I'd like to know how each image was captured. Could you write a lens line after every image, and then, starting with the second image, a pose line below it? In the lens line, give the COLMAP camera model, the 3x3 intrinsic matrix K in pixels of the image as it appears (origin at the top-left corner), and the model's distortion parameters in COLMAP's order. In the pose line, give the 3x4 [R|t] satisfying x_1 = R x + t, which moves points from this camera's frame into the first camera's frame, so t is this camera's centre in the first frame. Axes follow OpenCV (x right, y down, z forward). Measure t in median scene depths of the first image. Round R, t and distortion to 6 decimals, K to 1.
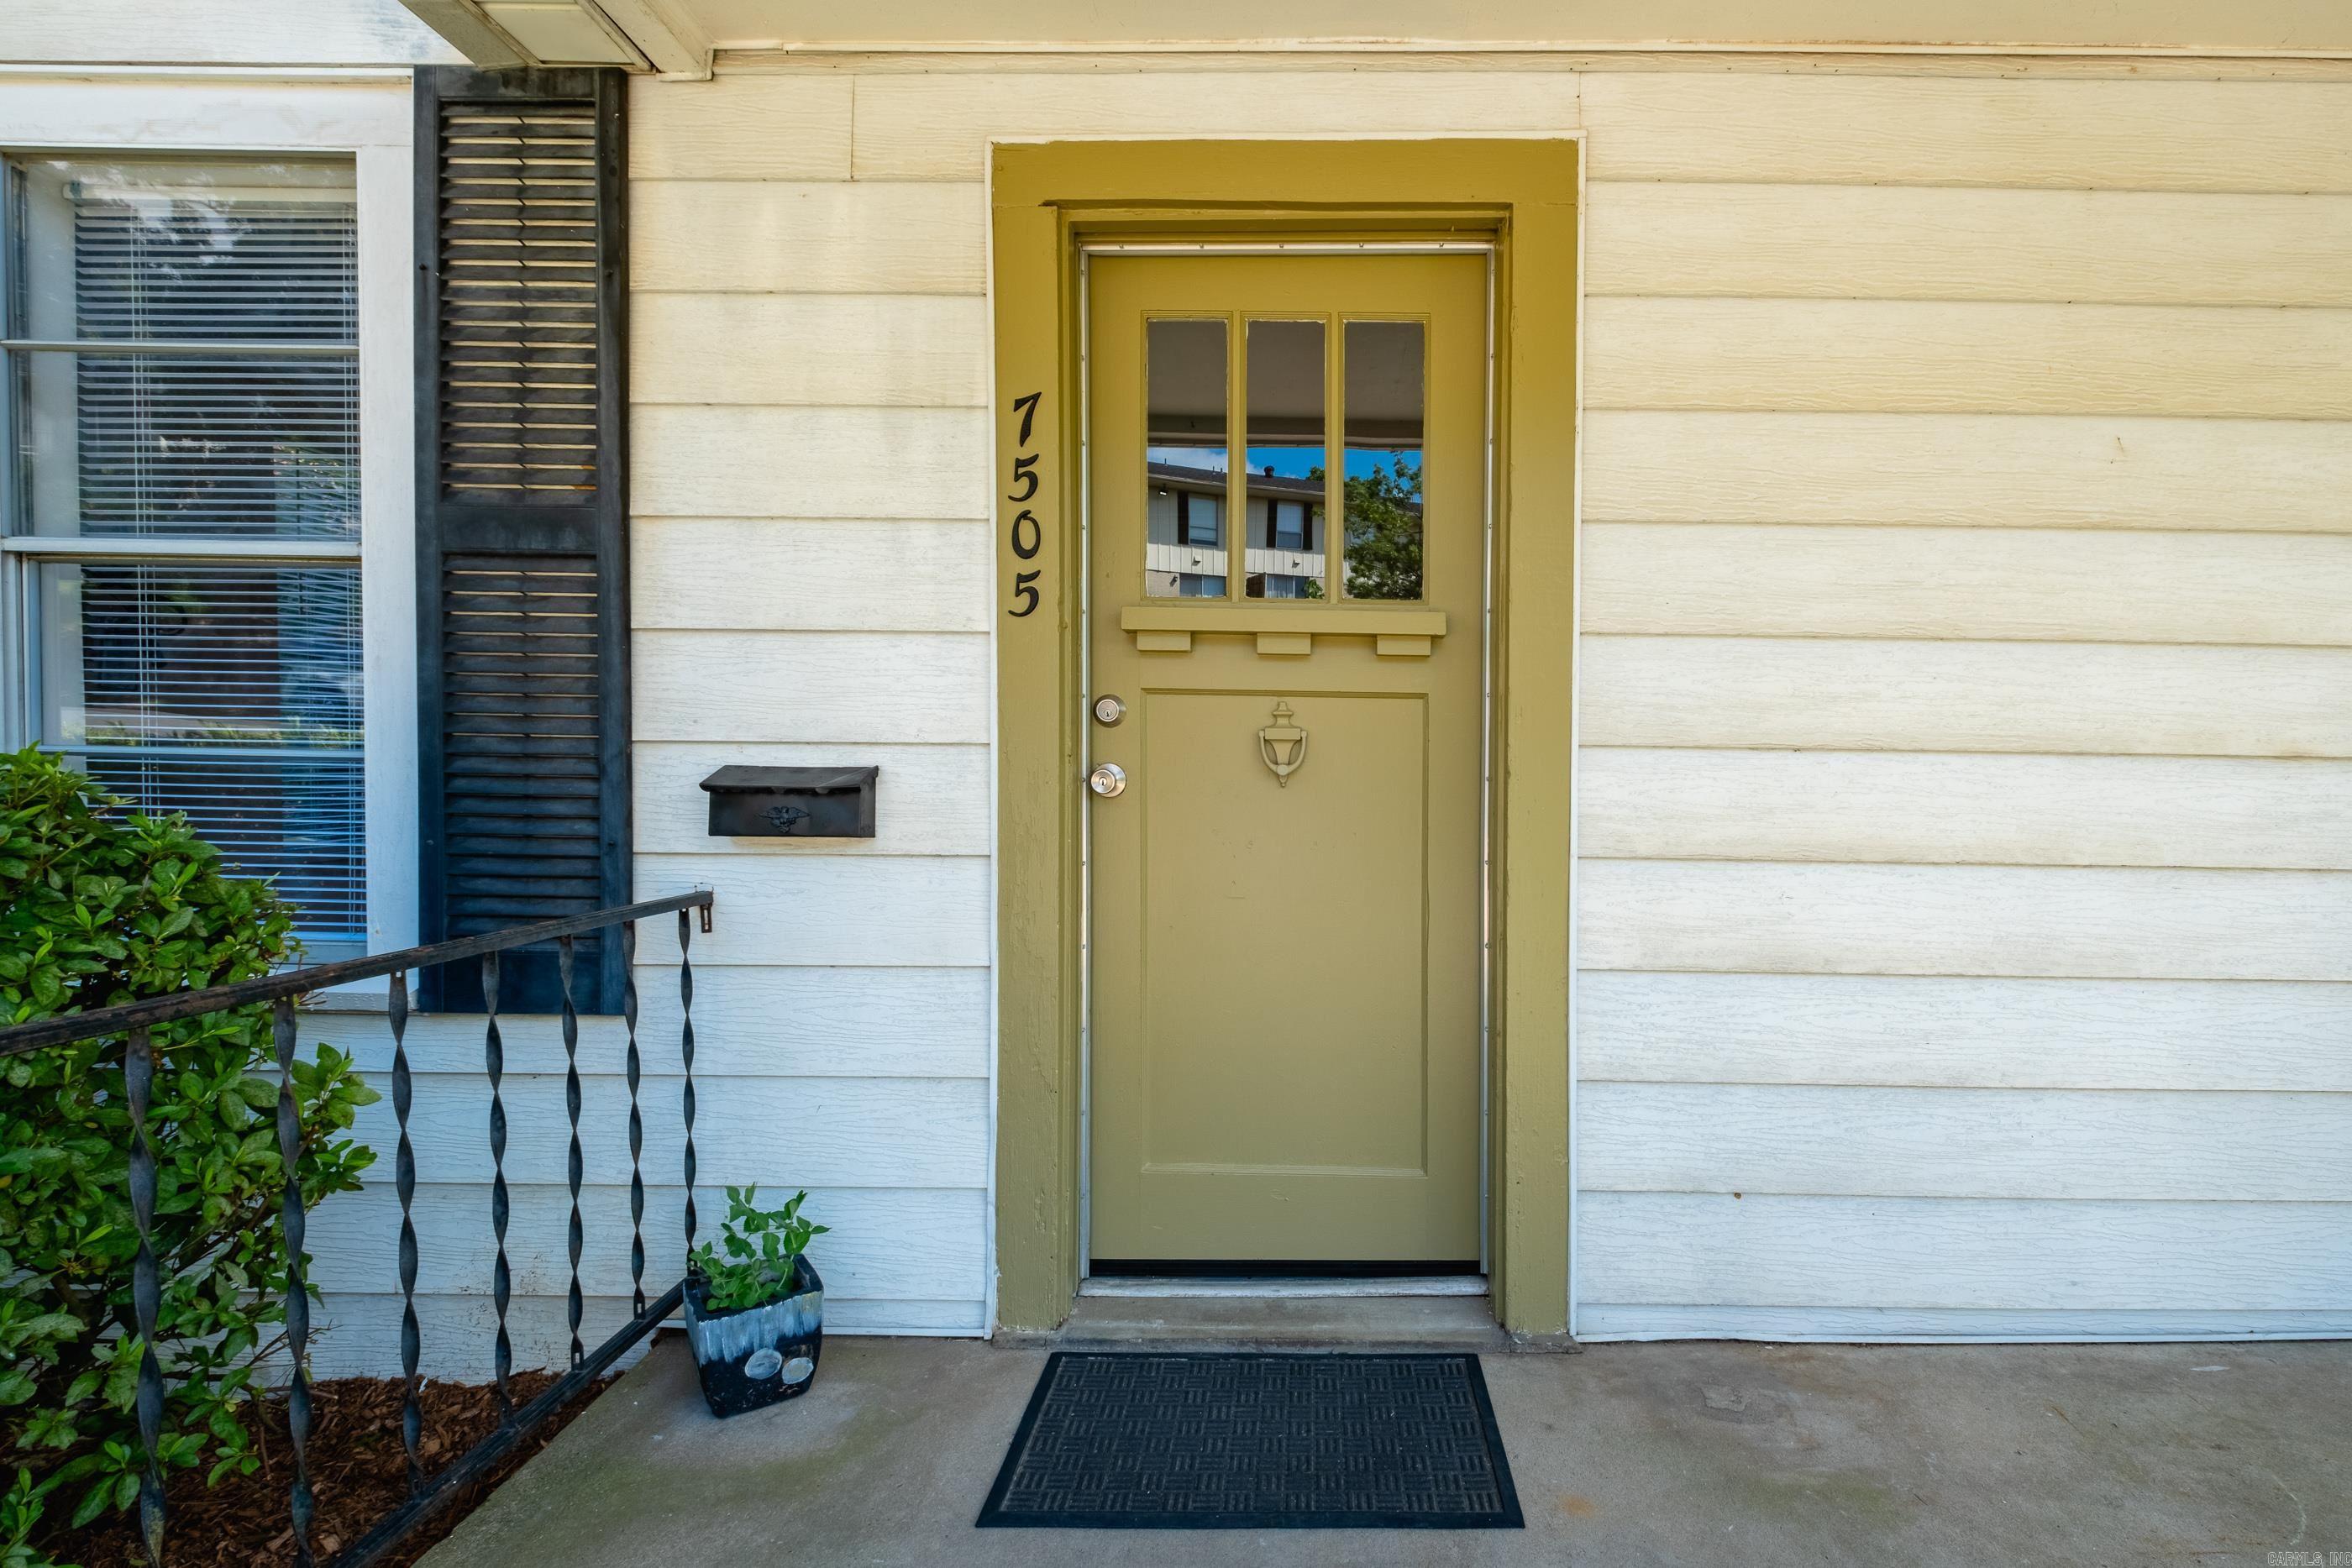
lens RADIAL K [[1053.6, 0, 1172.0], [0, 1053.6, 793.0], [0, 0, 1]] dist [0.003827, -0.000666]
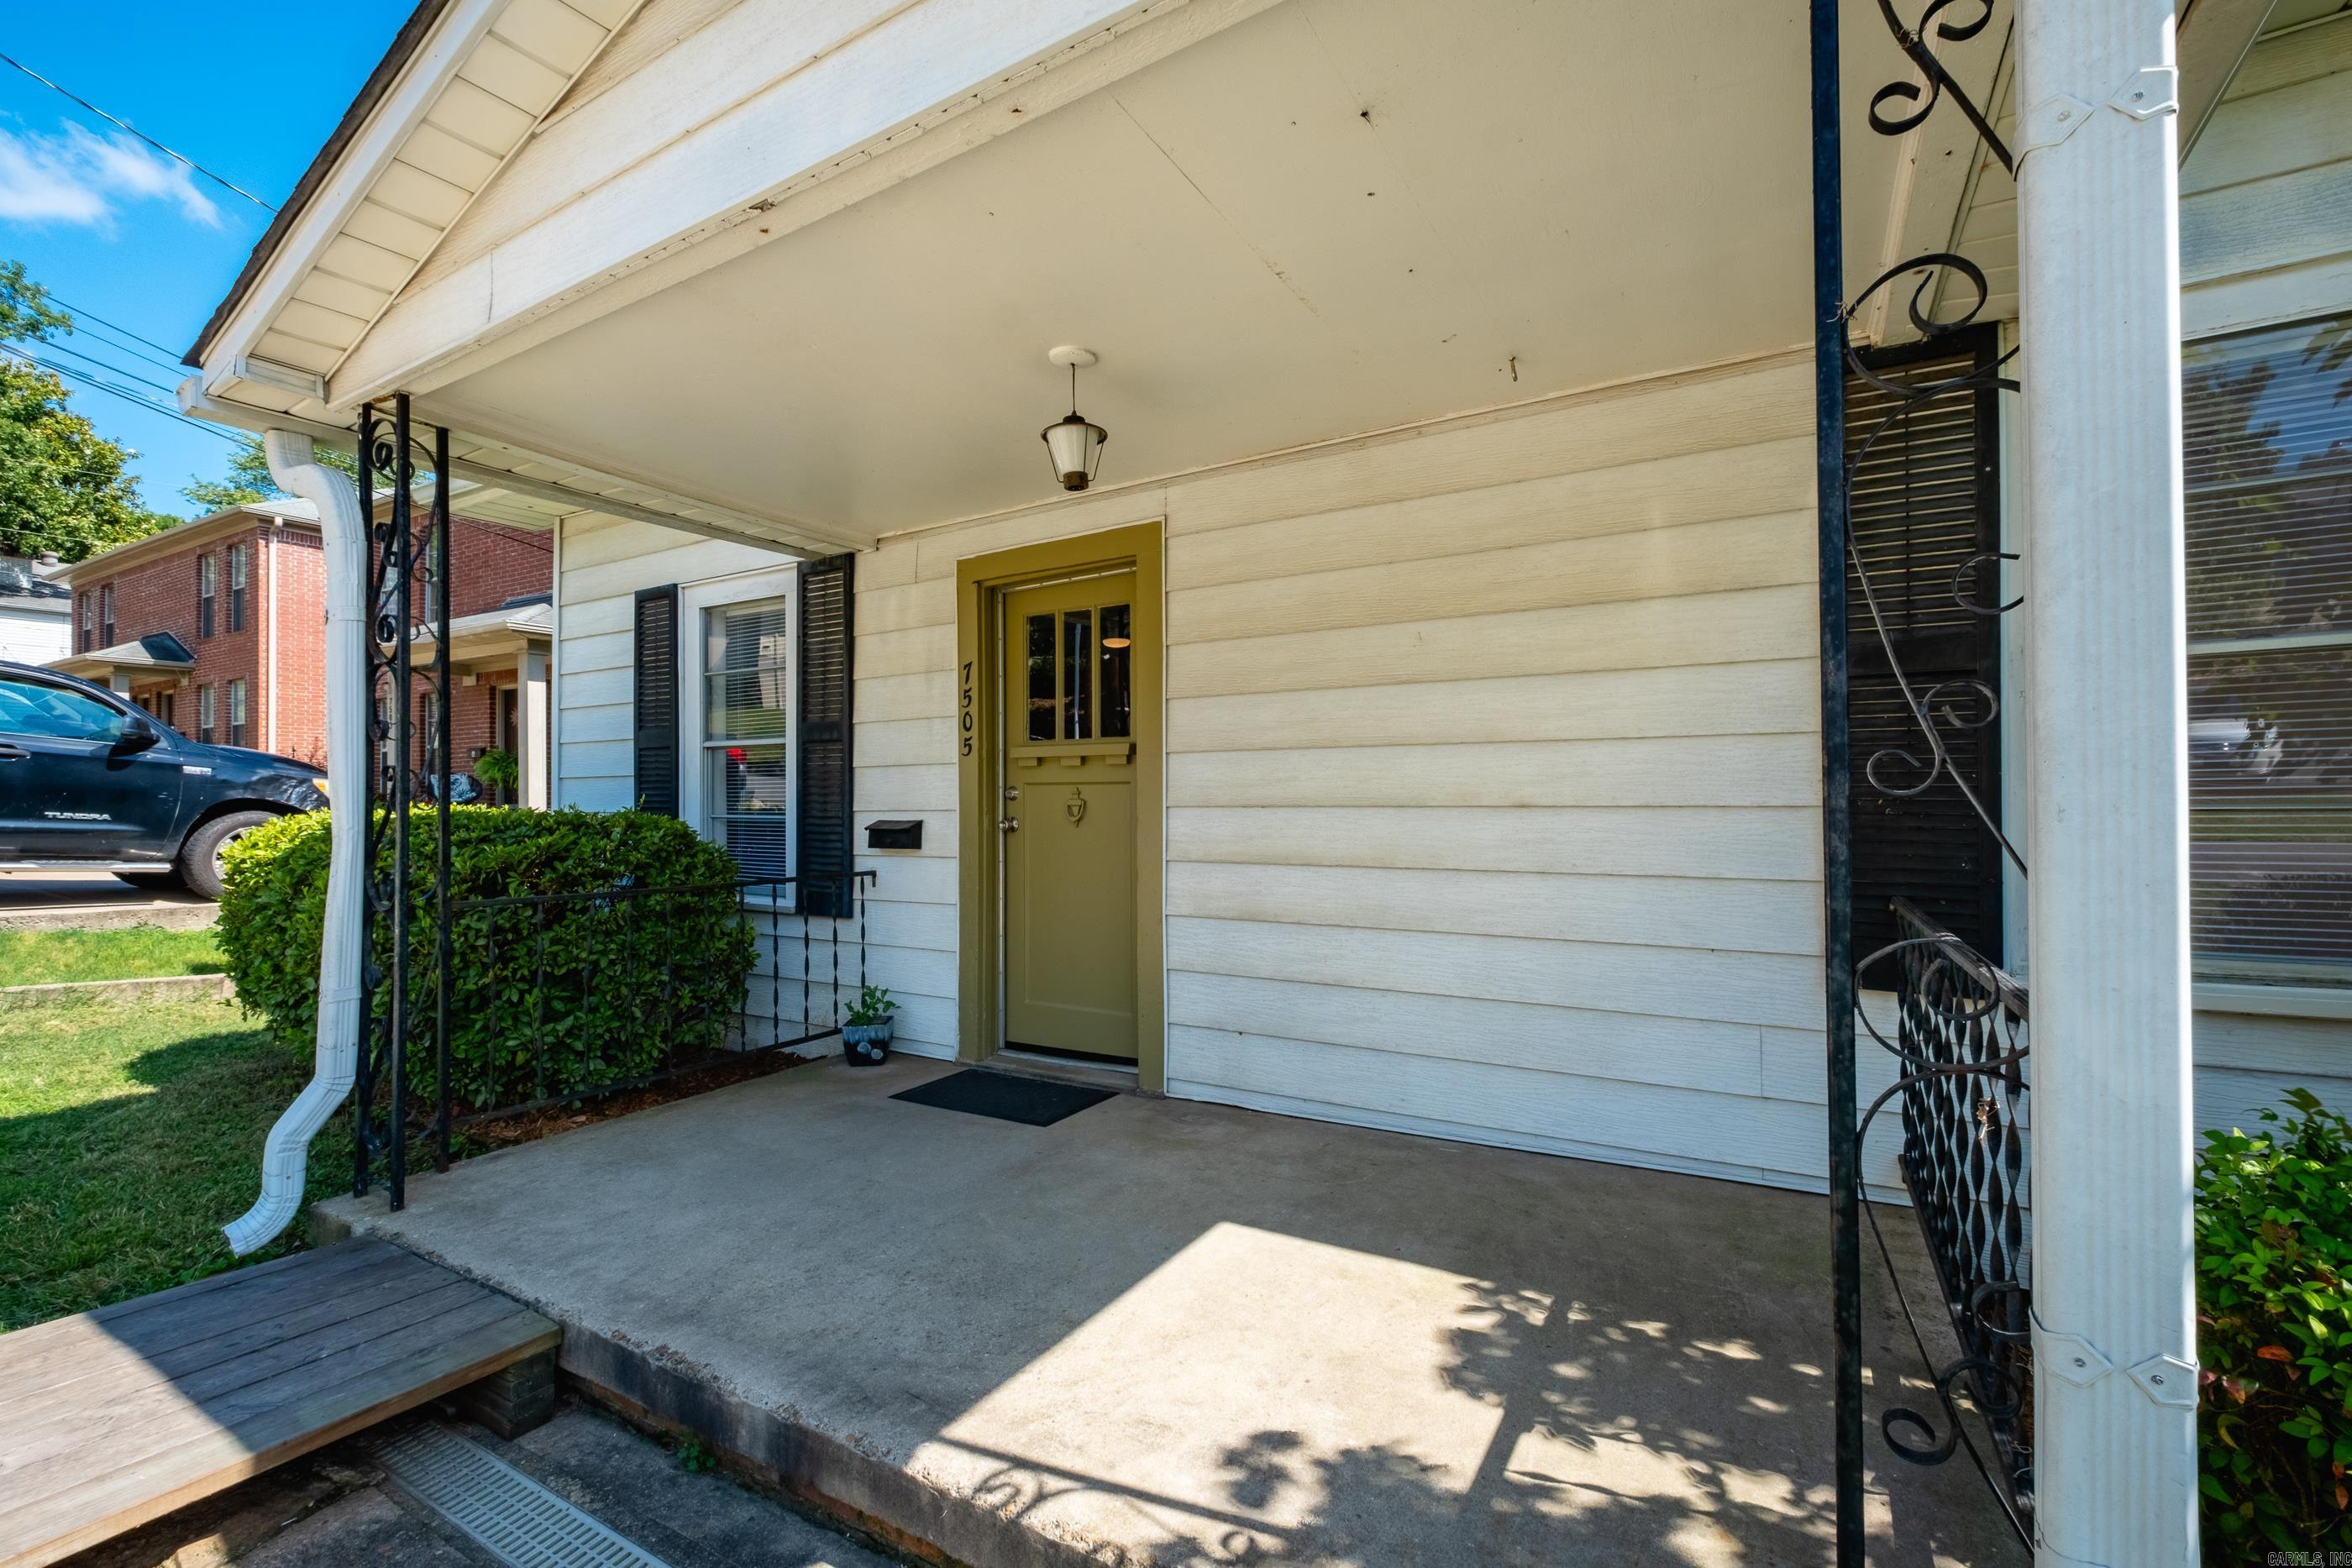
lens RADIAL K [[1032.0, 0, 1191.4], [0, 1032.0, 783.5], [0, 0, 1]] dist [0.011018, -0.009794]
pose [[0.856418, -0.028123, -0.515517, 1.477270], [0.007889, 0.999112, -0.041398, -0.005797], [0.516224, 0.031387, 0.855879, -0.718648]]
